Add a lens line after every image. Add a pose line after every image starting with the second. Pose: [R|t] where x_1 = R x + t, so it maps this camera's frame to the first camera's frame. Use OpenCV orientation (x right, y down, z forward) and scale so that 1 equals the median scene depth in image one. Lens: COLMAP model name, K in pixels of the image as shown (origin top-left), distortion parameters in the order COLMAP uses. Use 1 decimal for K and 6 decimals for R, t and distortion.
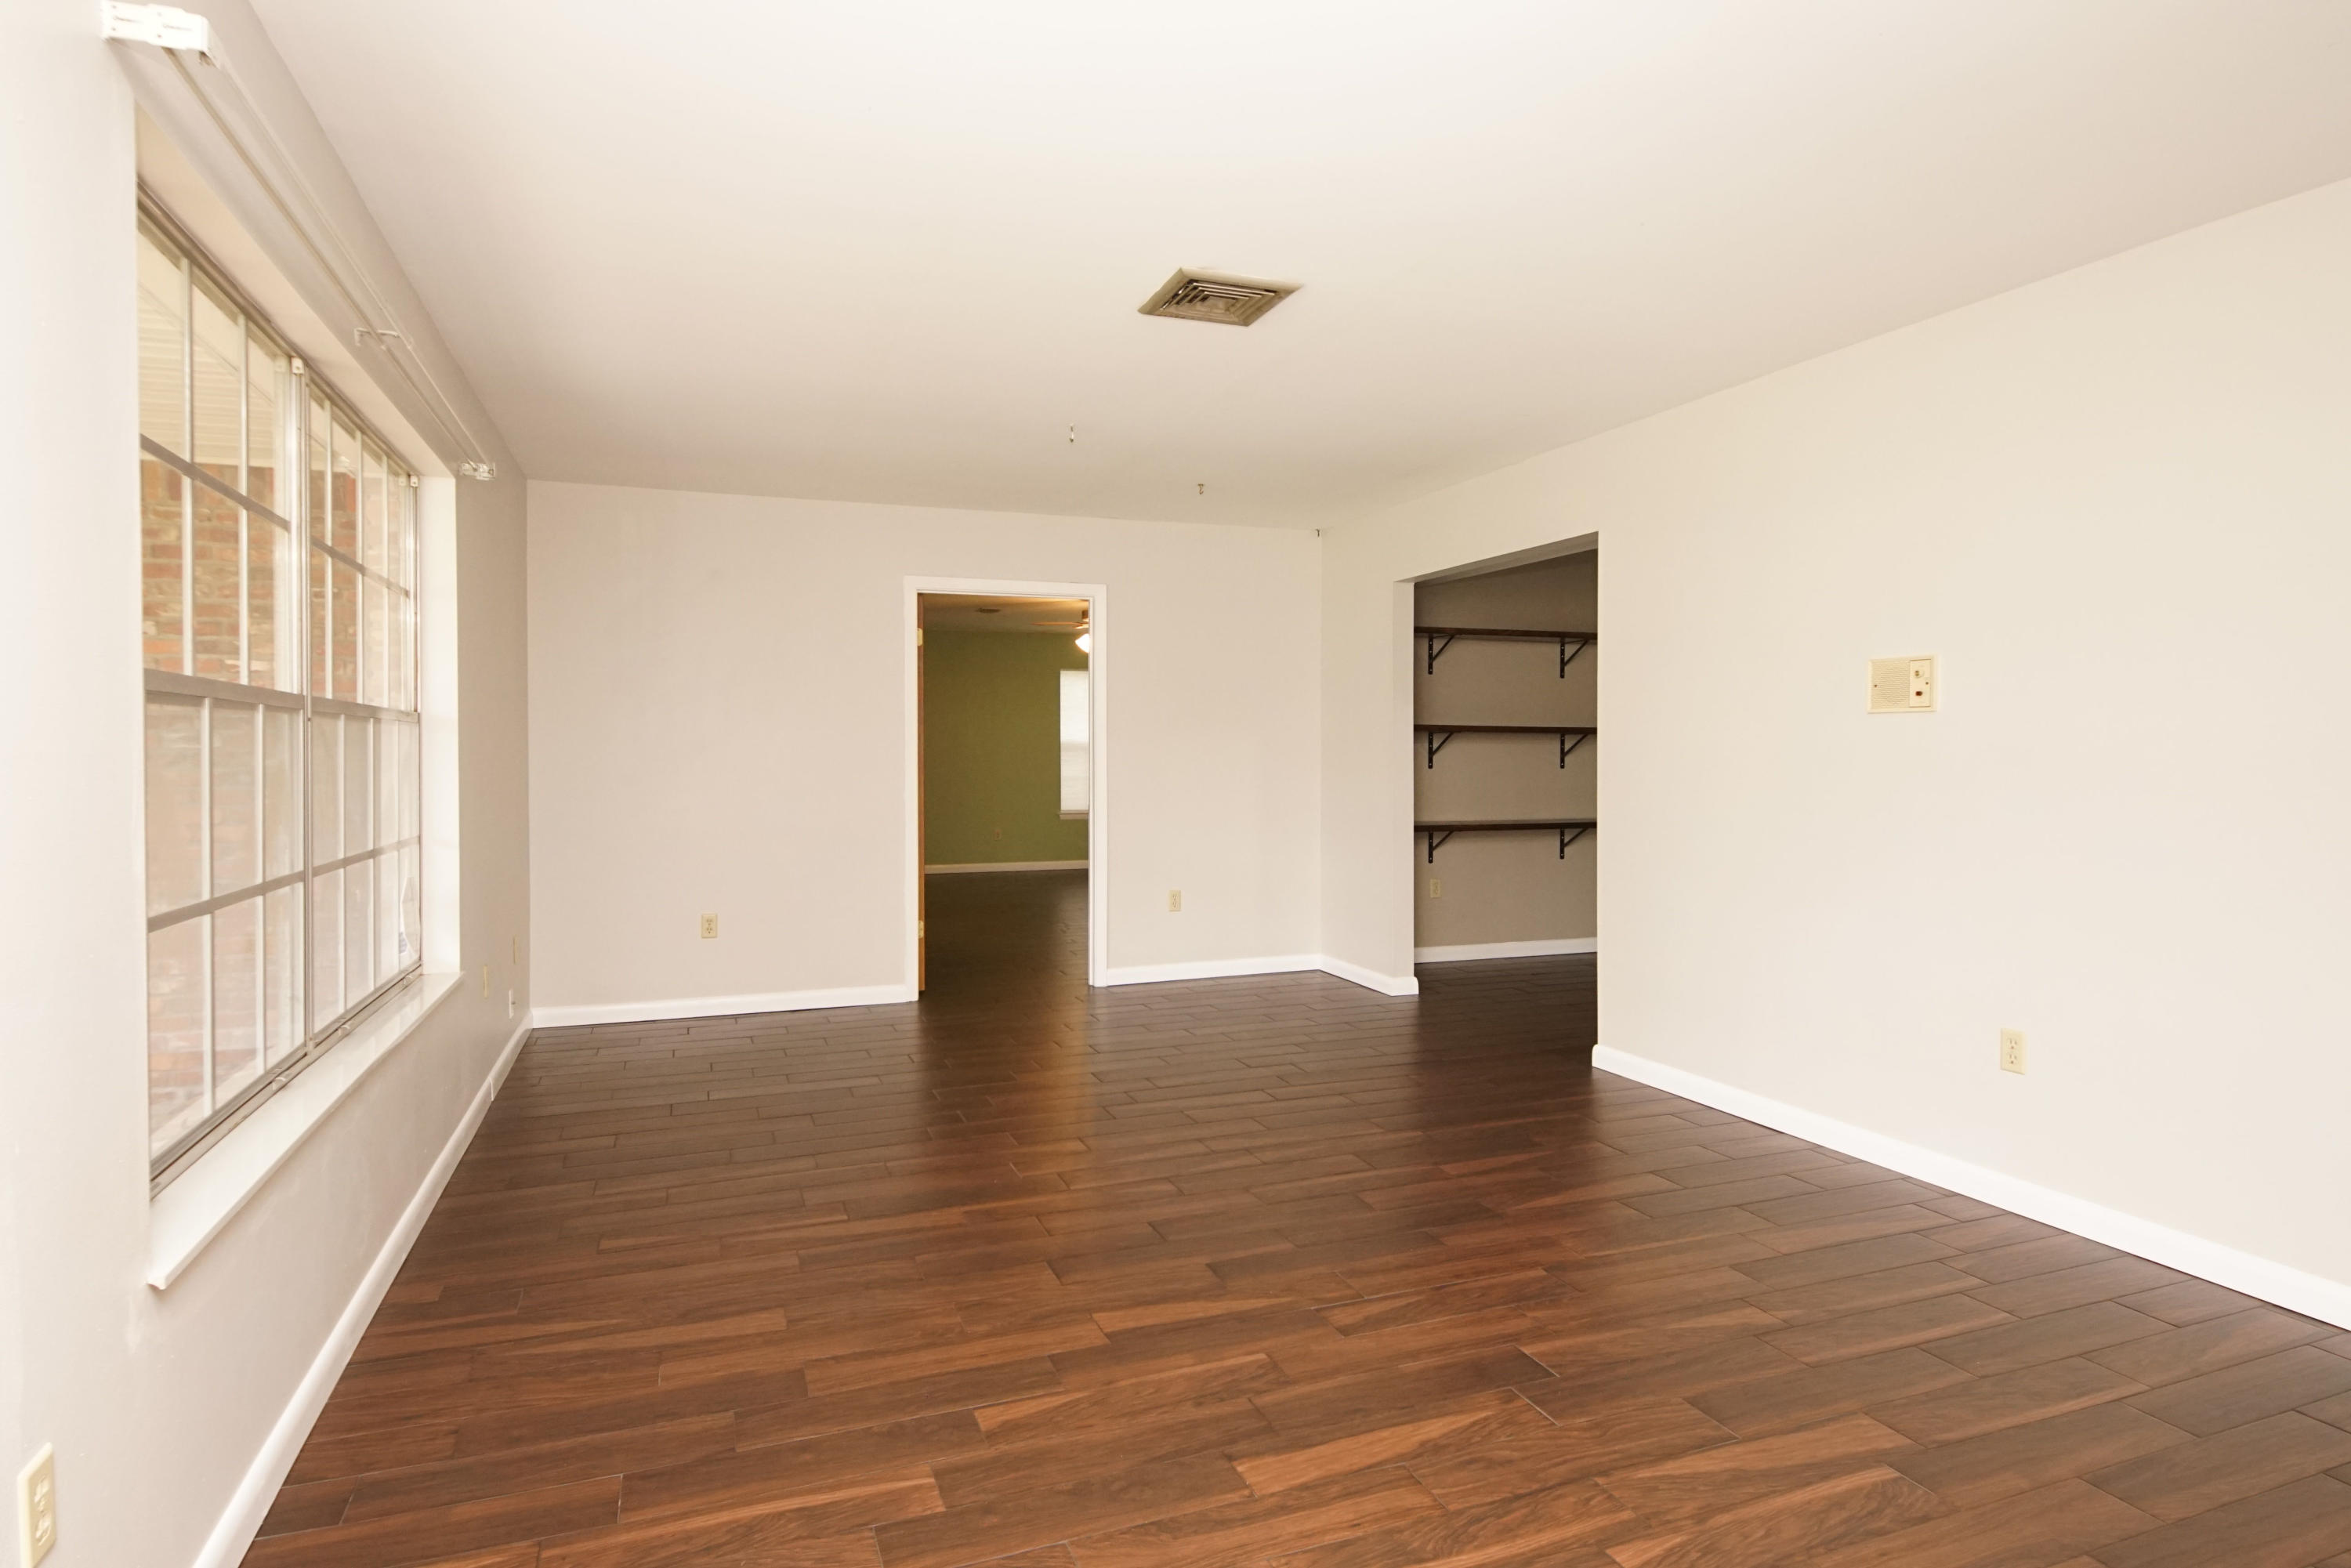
lens RADIAL K [[1260.4, 0, 1152.3], [0, 1260.4, 768.0], [0, 0, 1]] dist [0.041949, -0.039245]
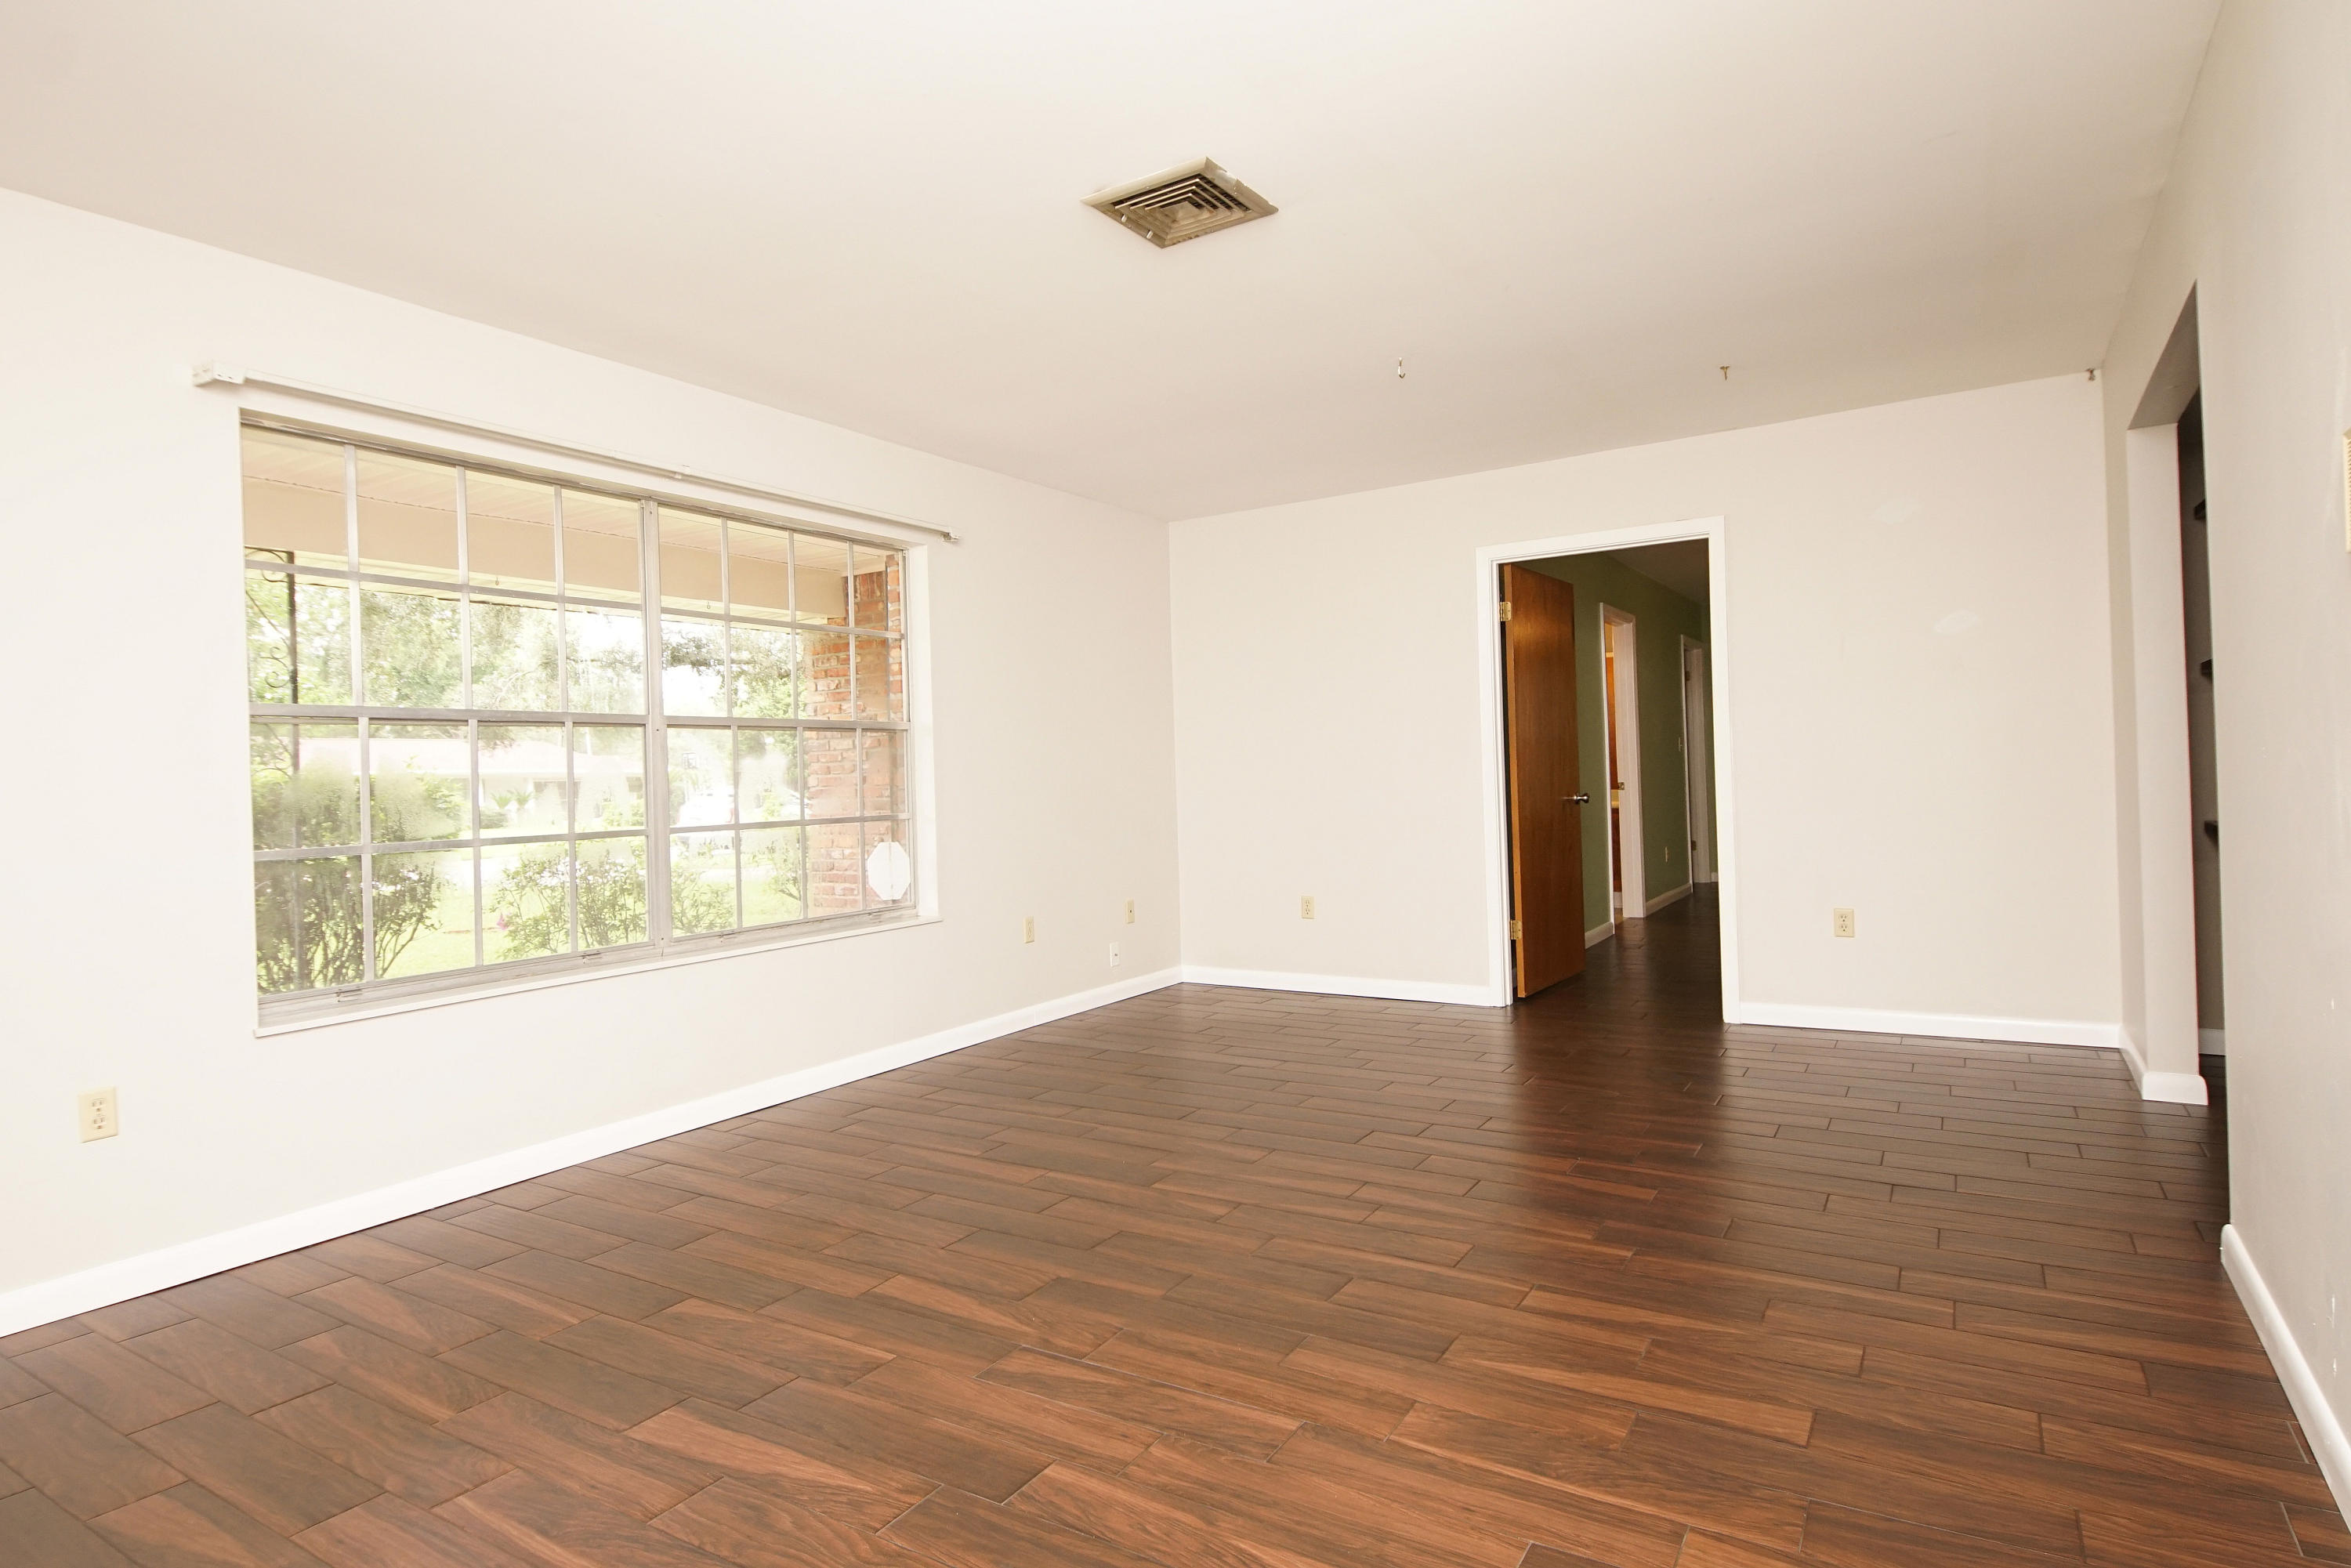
lens RADIAL K [[1260.4, 0, 1152.3], [0, 1260.4, 768.0], [0, 0, 1]] dist [0.041949, -0.039245]
pose [[0.600542, -0.022095, -0.799288, 0.808655], [0.019933, 0.999721, -0.012659, 0.034600], [0.799345, -0.008329, 0.600815, 0.494615]]
